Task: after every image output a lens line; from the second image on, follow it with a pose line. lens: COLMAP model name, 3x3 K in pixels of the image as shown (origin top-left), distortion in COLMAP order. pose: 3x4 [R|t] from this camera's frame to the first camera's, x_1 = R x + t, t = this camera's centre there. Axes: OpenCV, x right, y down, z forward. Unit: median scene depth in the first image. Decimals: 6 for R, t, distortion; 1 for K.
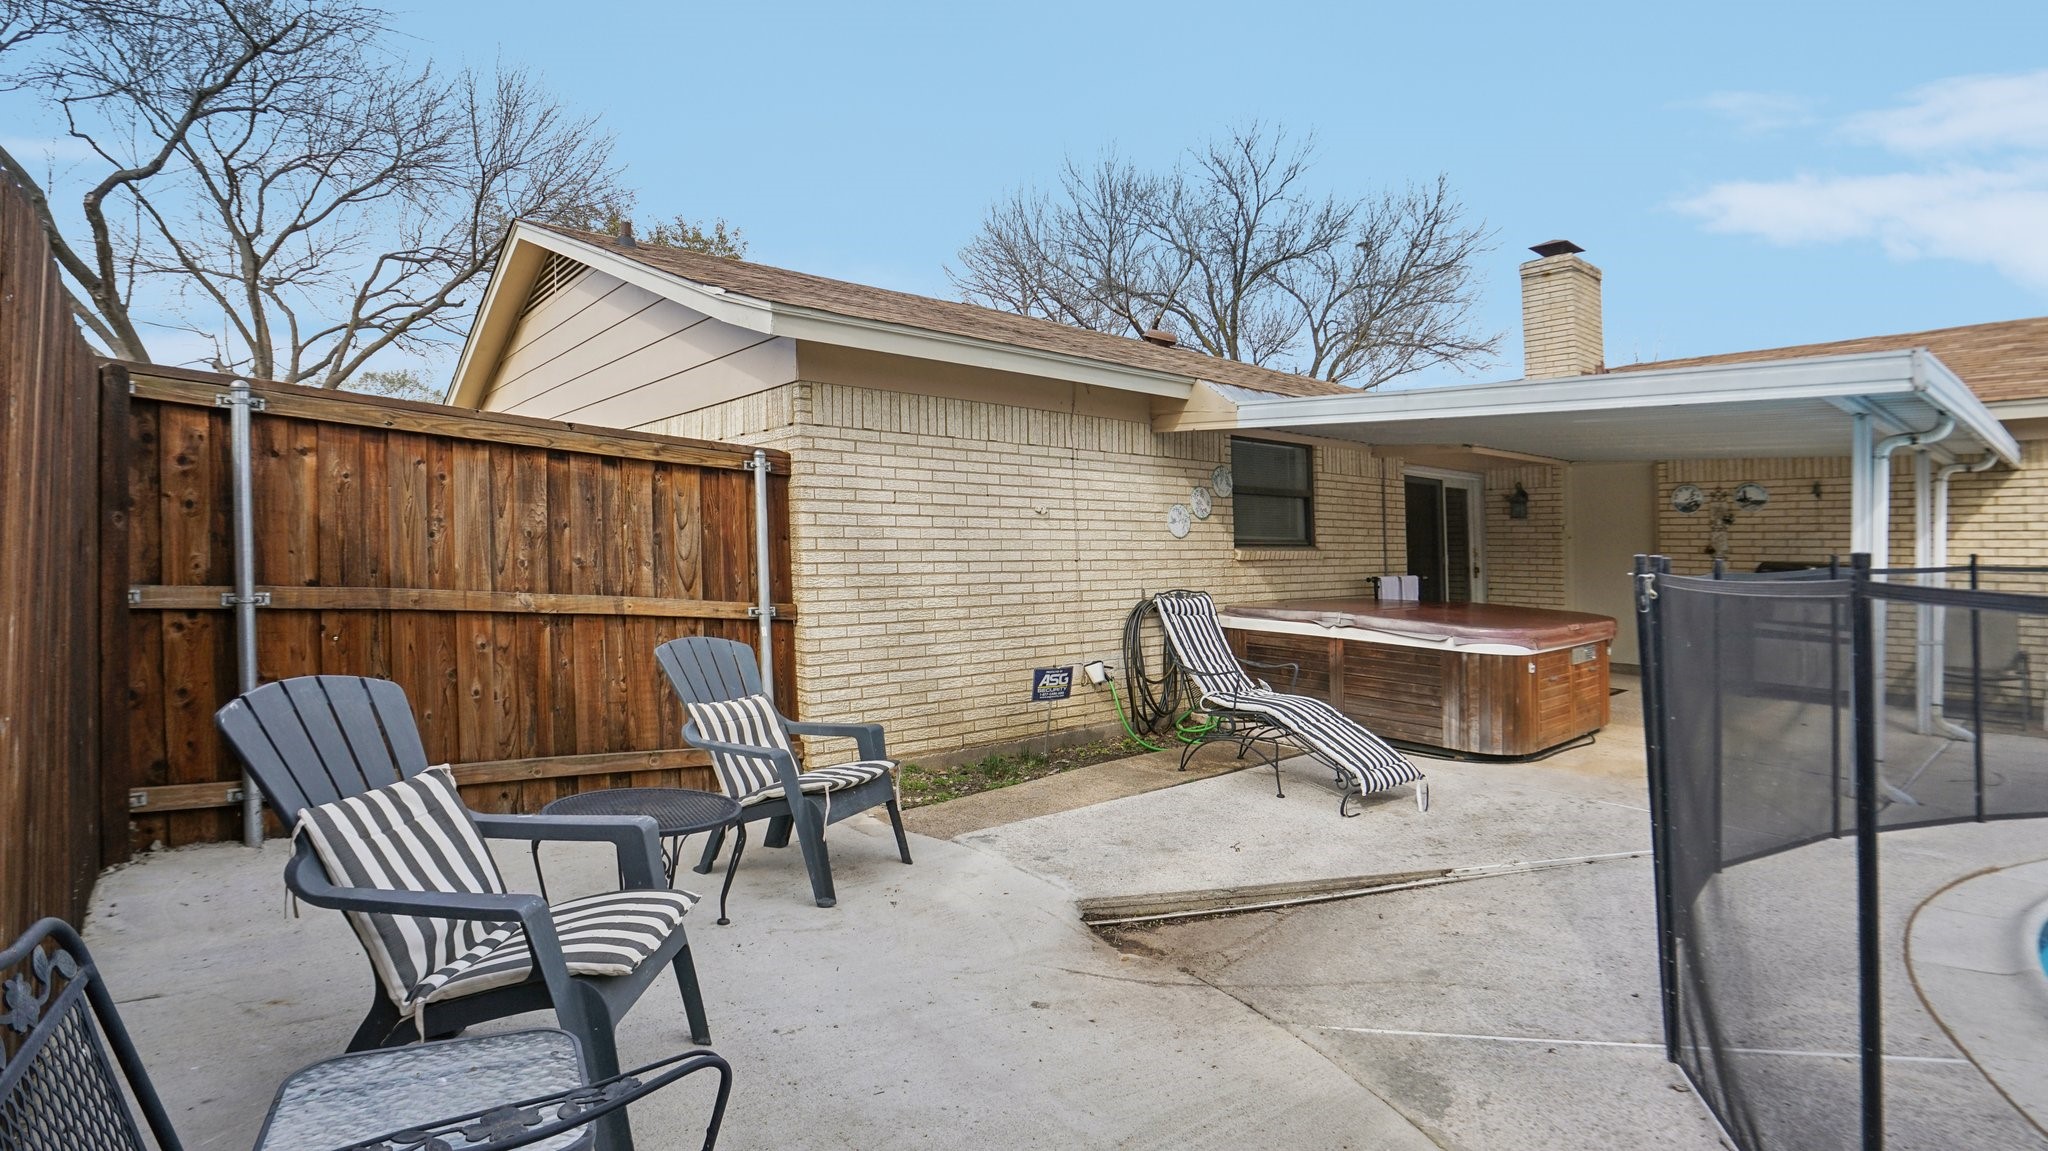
lens RADIAL K [[947.3, 0, 1016.7], [0, 947.3, 546.2], [0, 0, 1]] dist [-0.036756, 0.000686]
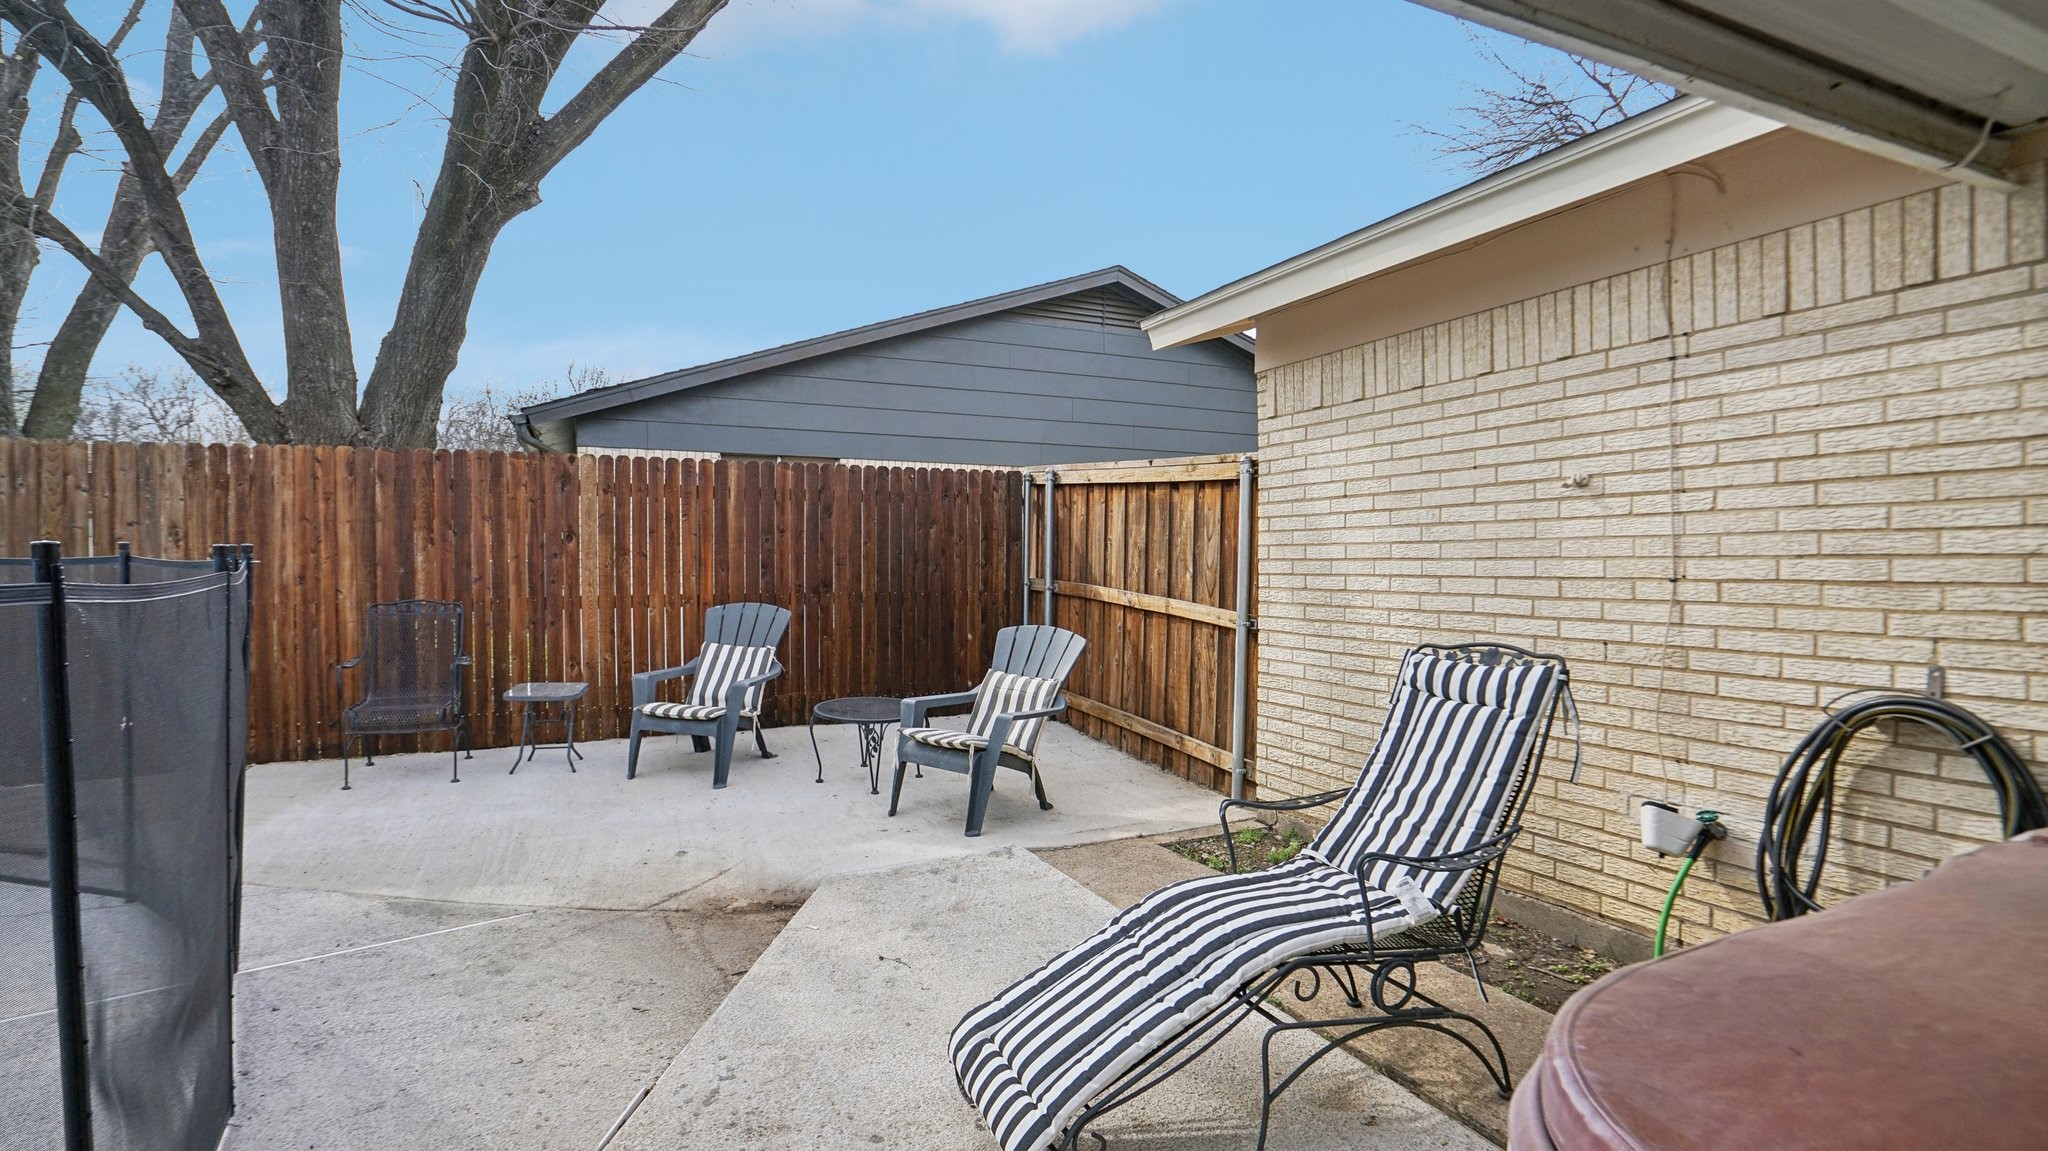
lens RADIAL K [[939.7, 0, 1024.0], [0, 939.7, 575.5], [0, 0, 1]] dist [-0.026031, 0.000574]
pose [[-0.240503, 0.002165, -0.970646, 0.658918], [-0.011947, 0.999915, 0.005191, 0.016445], [0.970575, 0.012845, -0.240457, 0.927013]]
